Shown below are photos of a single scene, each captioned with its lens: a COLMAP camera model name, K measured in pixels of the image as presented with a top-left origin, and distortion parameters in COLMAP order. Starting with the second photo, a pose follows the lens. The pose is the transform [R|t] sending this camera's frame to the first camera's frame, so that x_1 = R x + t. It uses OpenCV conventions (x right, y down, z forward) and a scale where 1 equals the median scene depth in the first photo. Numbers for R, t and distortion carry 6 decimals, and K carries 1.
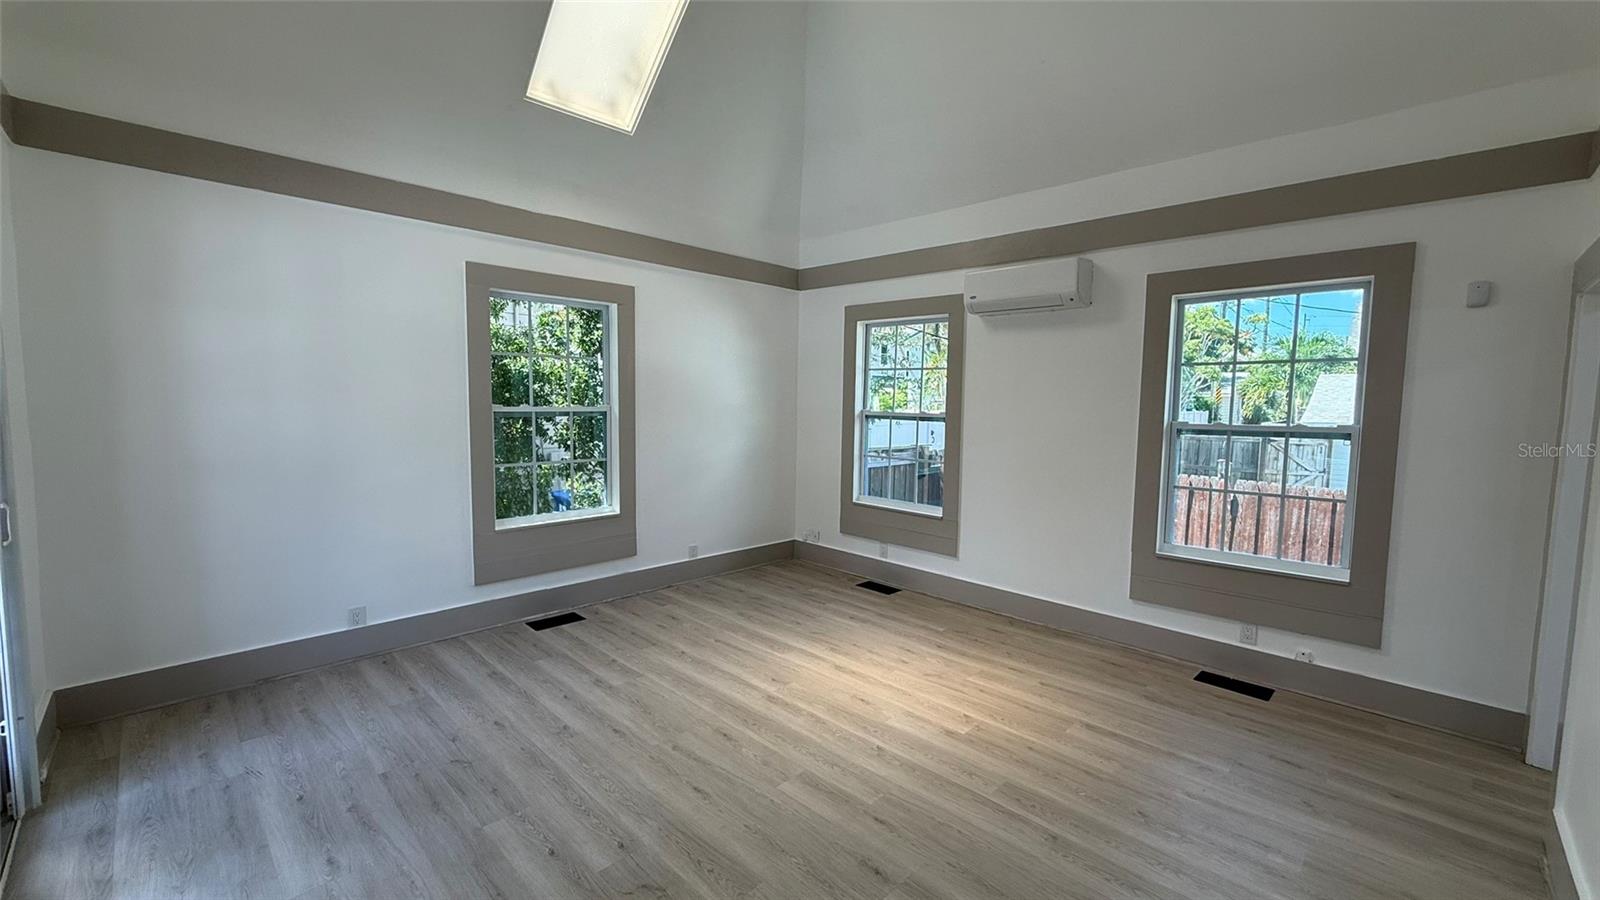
lens RADIAL K [[639.0, 0, 793.9], [0, 639.0, 452.4], [0, 0, 1]] dist [0.000118, -0.000130]
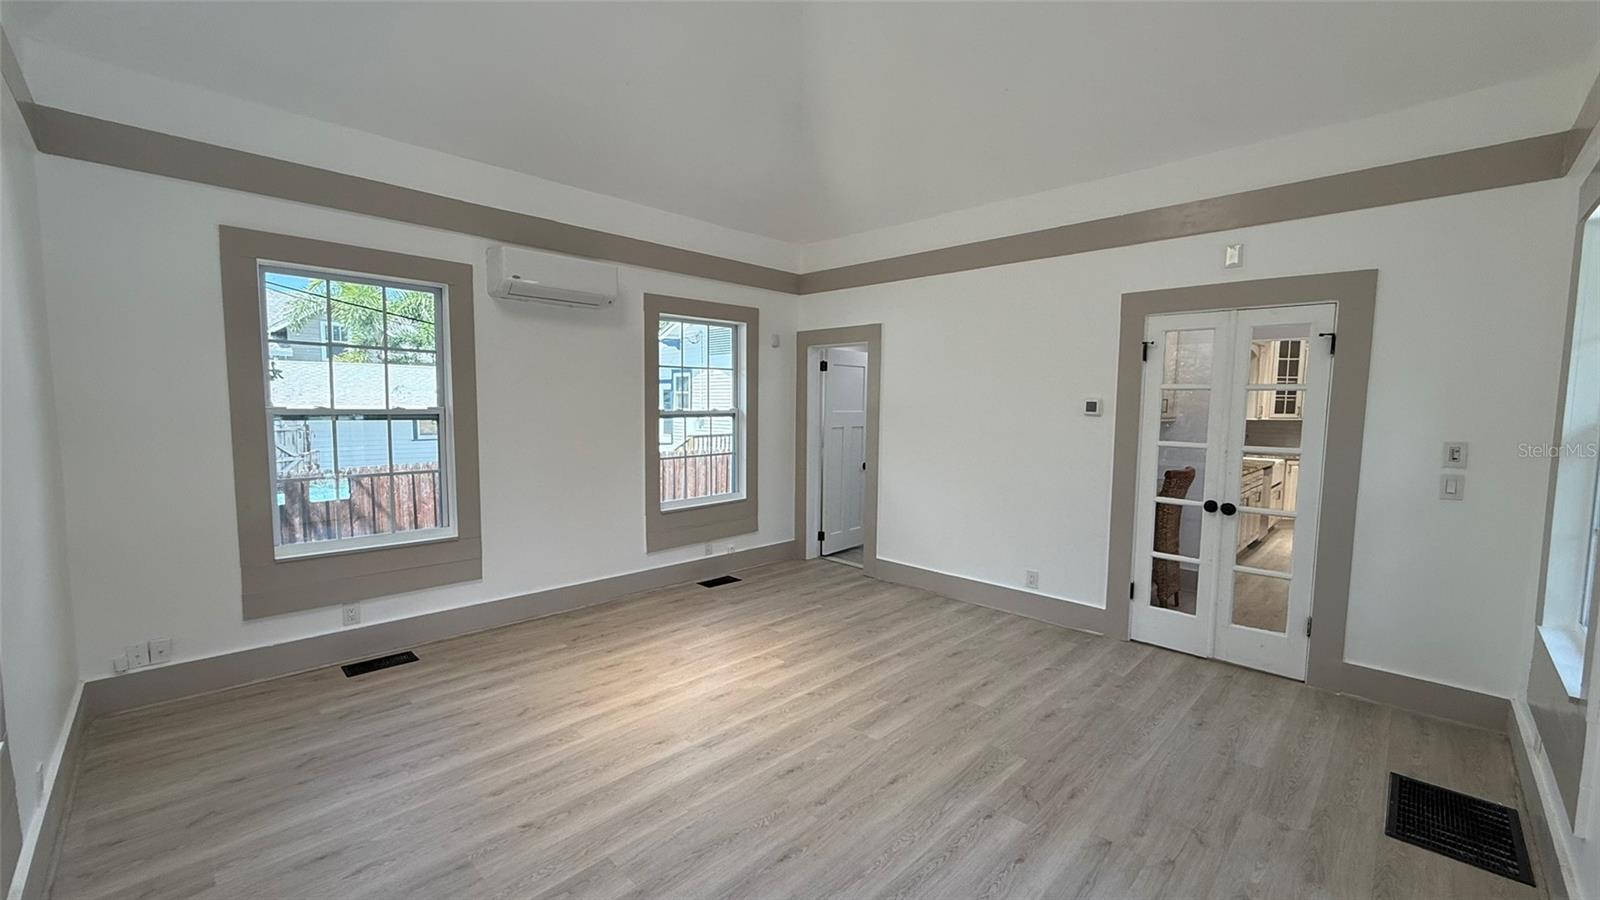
lens RADIAL K [[639.0, 0, 793.9], [0, 639.0, 452.4], [0, 0, 1]] dist [0.000118, -0.000130]
pose [[-0.000365, -0.098308, 0.995156, -0.729525], [0.068368, 0.992825, 0.098103, -0.072169], [-0.997660, 0.068073, 0.006359, 0.724972]]
